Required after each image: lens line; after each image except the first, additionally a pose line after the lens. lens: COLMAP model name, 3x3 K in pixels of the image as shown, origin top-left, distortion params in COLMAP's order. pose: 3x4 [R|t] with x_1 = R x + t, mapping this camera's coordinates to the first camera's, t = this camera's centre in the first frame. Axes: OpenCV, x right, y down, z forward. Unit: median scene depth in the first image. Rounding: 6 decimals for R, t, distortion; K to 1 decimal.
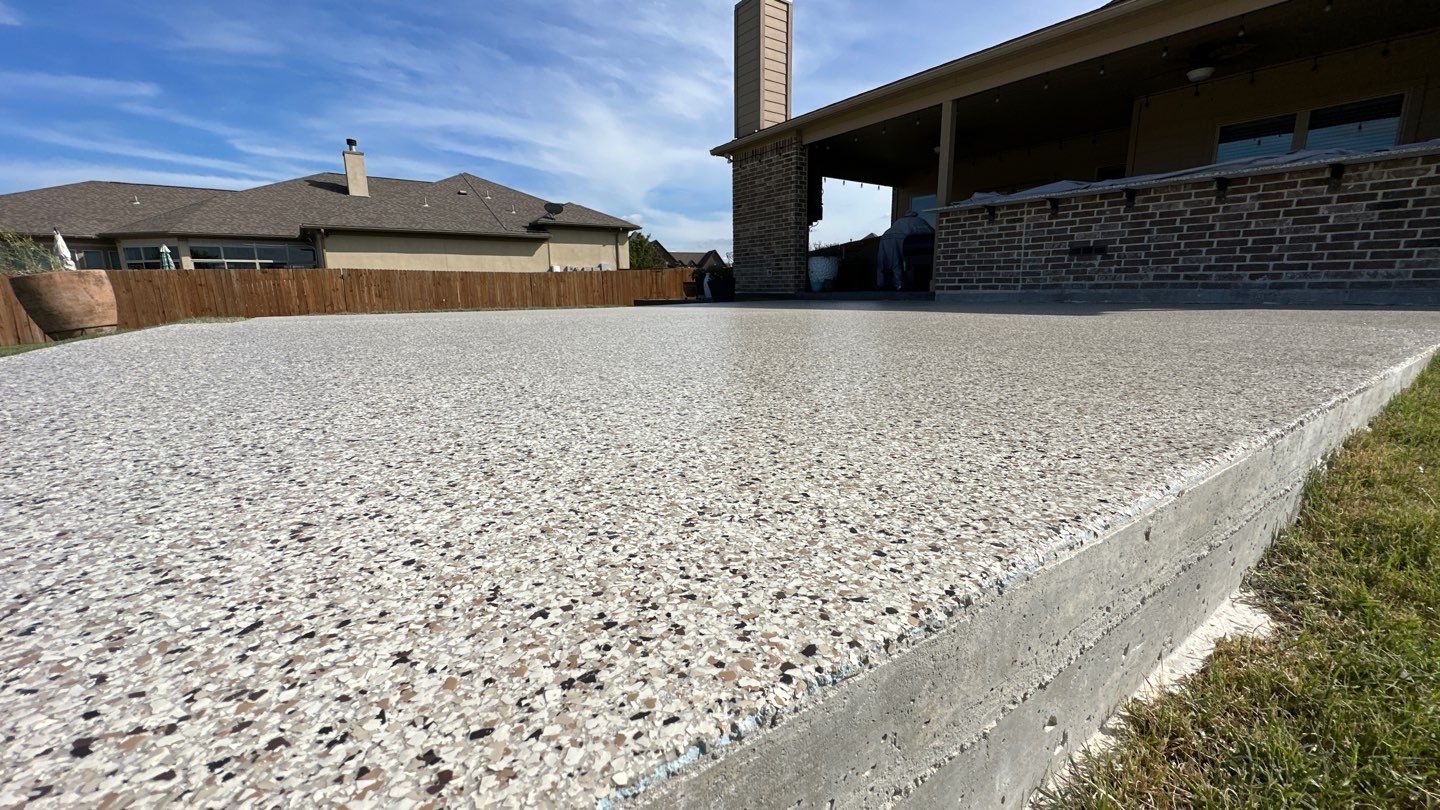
lens RADIAL K [[576.1, 0, 715.7], [0, 576.1, 407.7], [0, 0, 1]] dist [-0.003685, -0.000129]
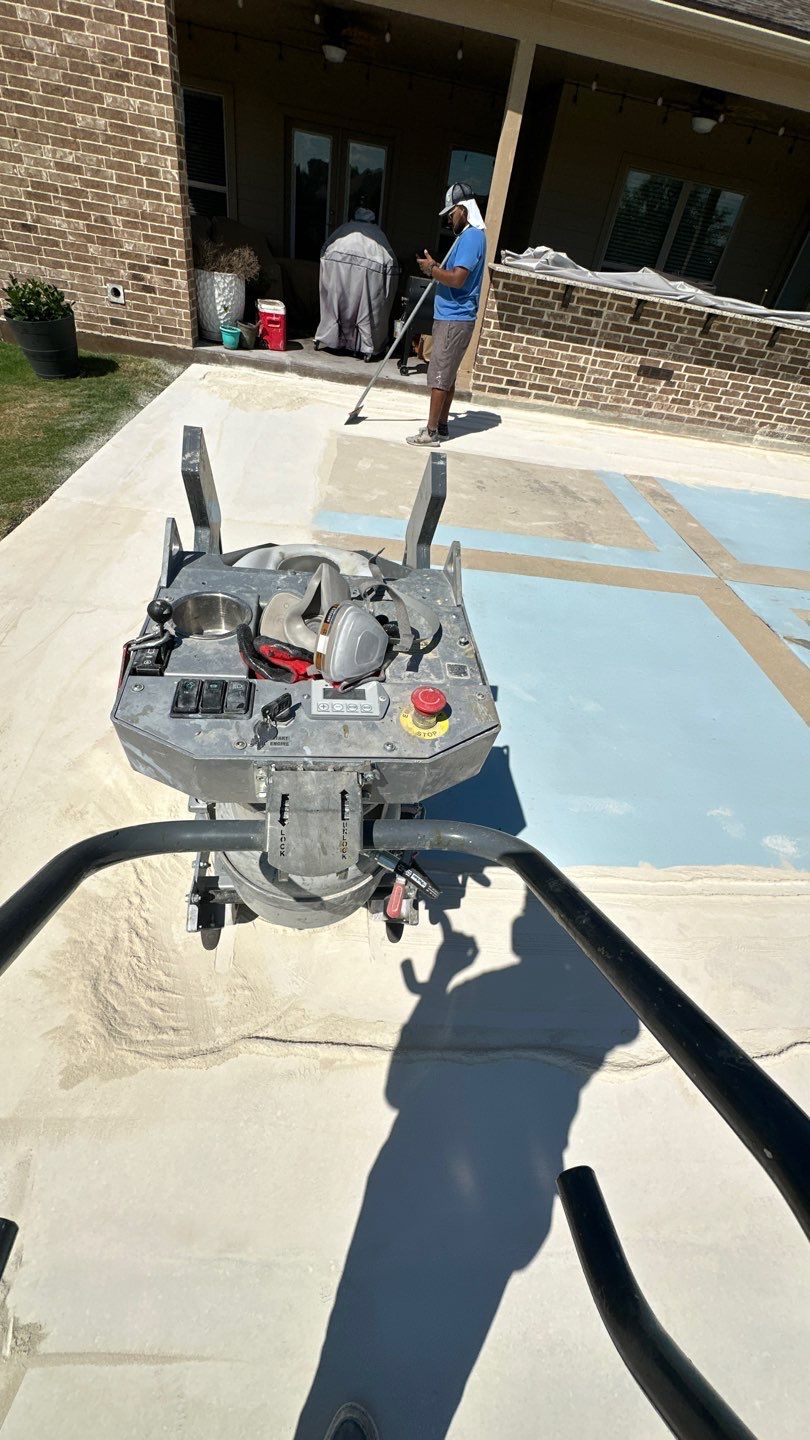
lens RADIAL K [[576.1, 0, 405.4], [0, 576.1, 717.4], [0, 0, 1]] dist [-0.003685, -0.000129]
pose [[0.535323, -0.485688, 0.691040, -0.493925], [0.018074, 0.824540, 0.565515, -0.341853], [-0.844454, -0.290243, 0.450174, 0.743810]]
